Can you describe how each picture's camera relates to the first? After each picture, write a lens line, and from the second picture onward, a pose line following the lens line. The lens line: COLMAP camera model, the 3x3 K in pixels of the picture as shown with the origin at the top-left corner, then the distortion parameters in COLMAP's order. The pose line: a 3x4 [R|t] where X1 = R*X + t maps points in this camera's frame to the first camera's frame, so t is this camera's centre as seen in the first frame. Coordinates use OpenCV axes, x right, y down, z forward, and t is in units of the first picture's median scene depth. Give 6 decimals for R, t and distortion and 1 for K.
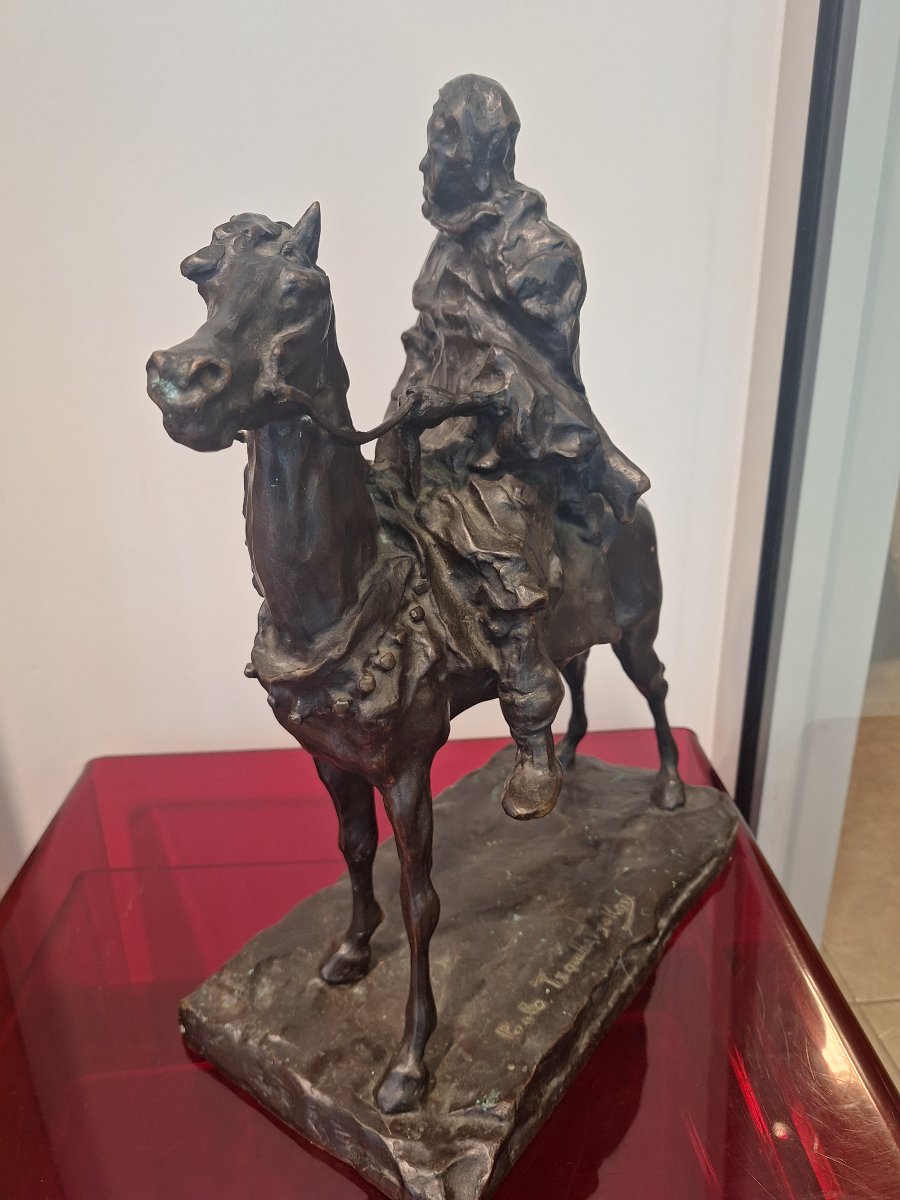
lens RADIAL K [[879.1, 0, 450.0], [0, 879.1, 600.0], [0, 0, 1]] dist [0.083694, -0.137679]
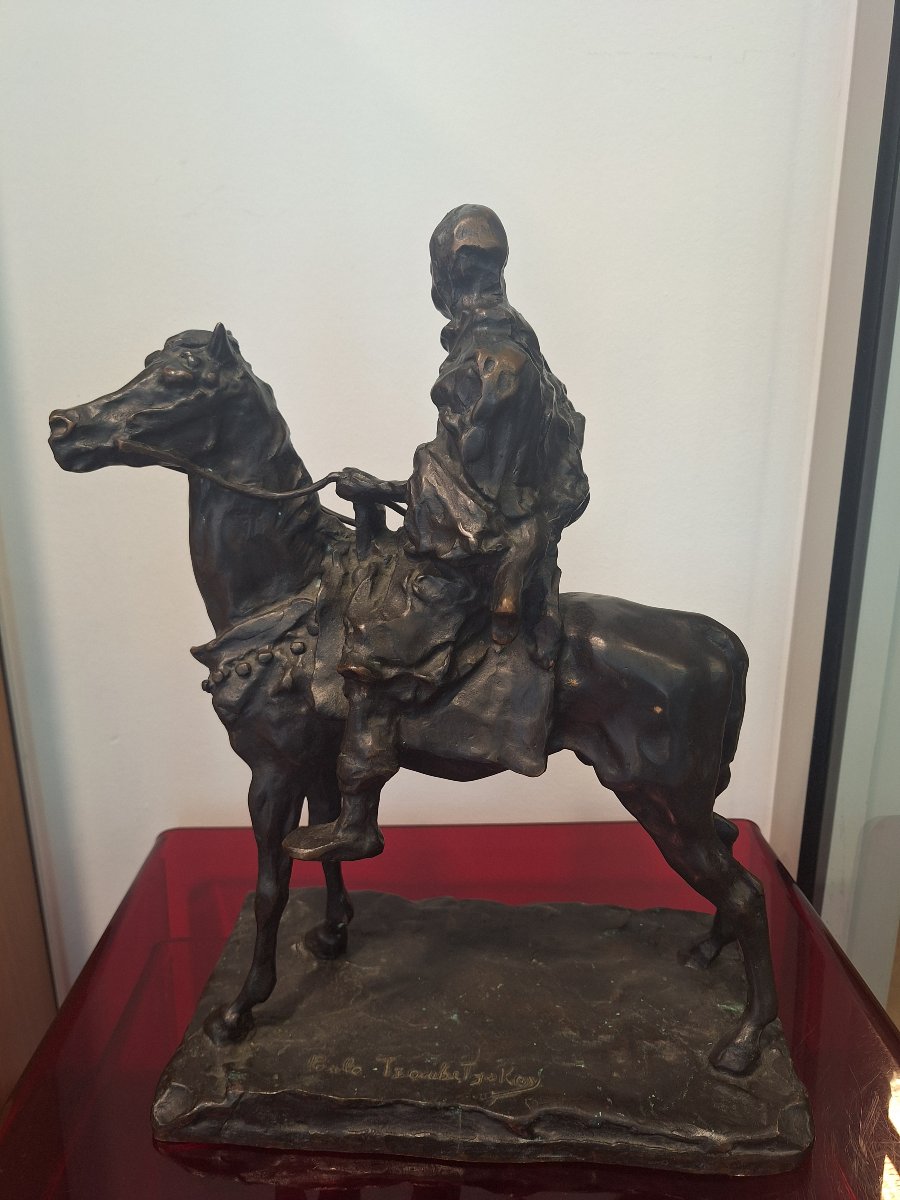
lens RADIAL K [[878.3, 0, 450.0], [0, 878.3, 600.0], [0, 0, 1]] dist [0.078991, -0.106605]
pose [[0.541894, 0.265338, -0.797462, 0.960559], [-0.339771, 0.937023, 0.080892, -0.201496], [0.768704, 0.227119, 0.597922, 0.392552]]
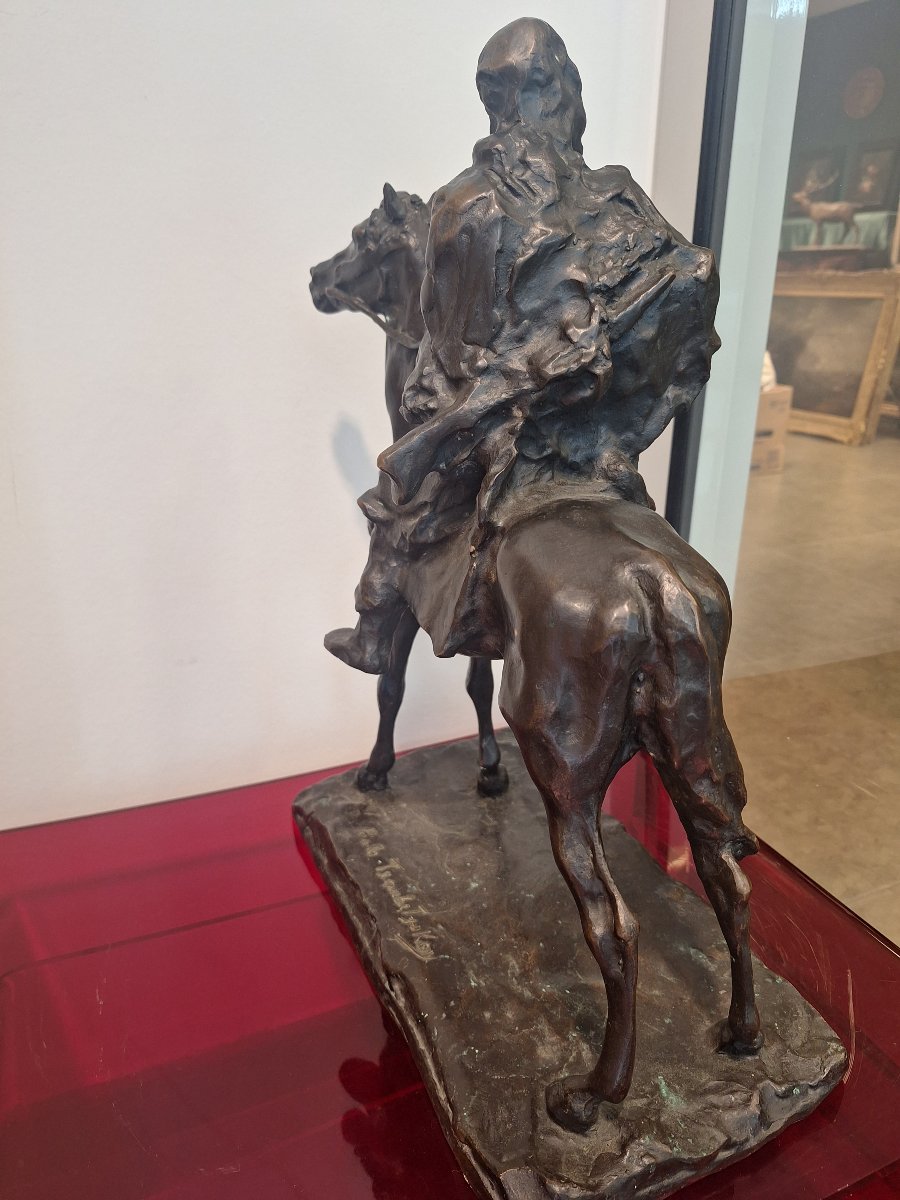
lens RADIAL K [[878.3, 0, 450.0], [0, 878.3, 600.0], [0, 0, 1]] dist [0.078991, -0.106605]
pose [[-0.471807, 0.366782, -0.801791, 1.019121], [-0.318024, 0.777360, 0.542745, -0.572399], [0.822350, 0.511059, -0.250118, 1.389142]]
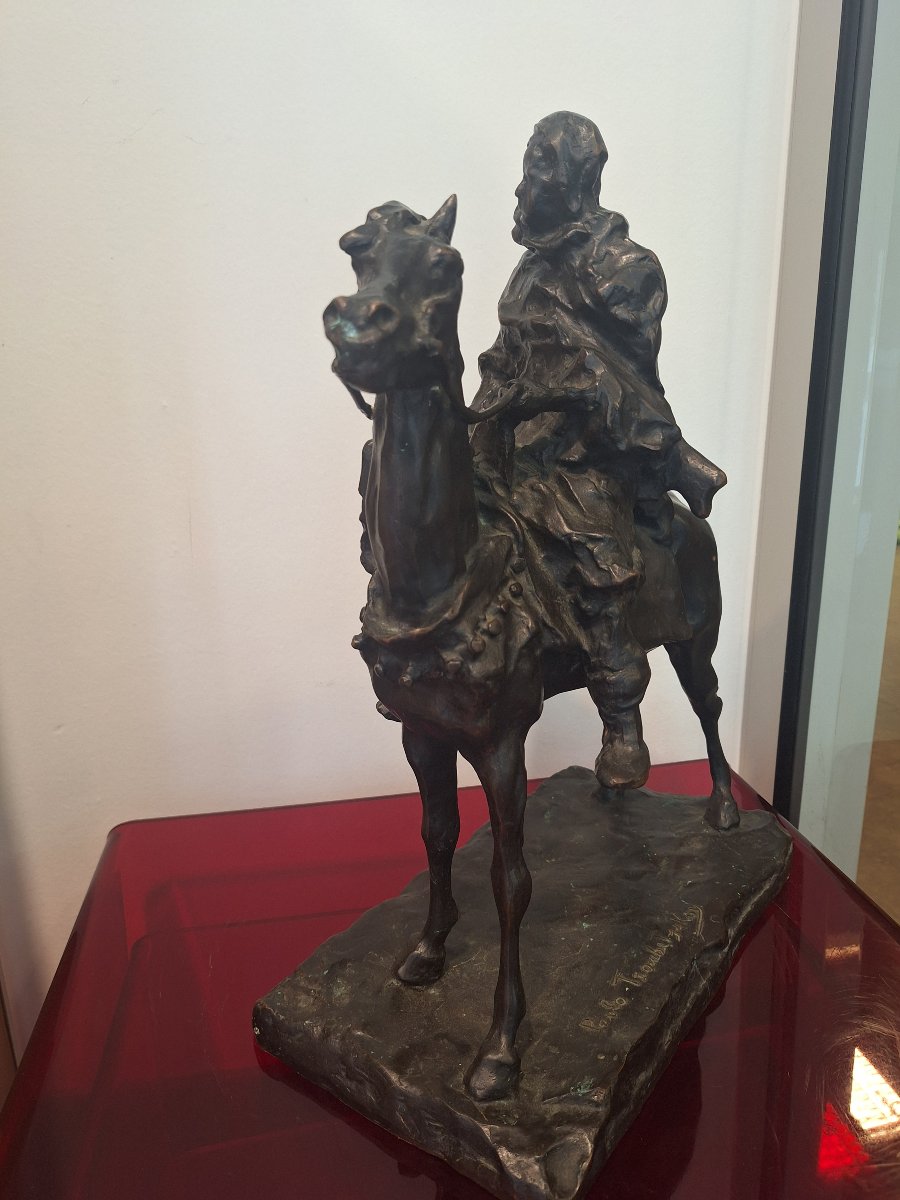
lens RADIAL K [[878.3, 0, 450.0], [0, 878.3, 600.0], [0, 0, 1]] dist [0.078991, -0.106605]
pose [[0.999829, 0.008022, 0.016657, -0.126914], [-0.006112, 0.993723, -0.111700, 0.138641], [-0.017449, 0.111579, 0.993602, -0.041214]]
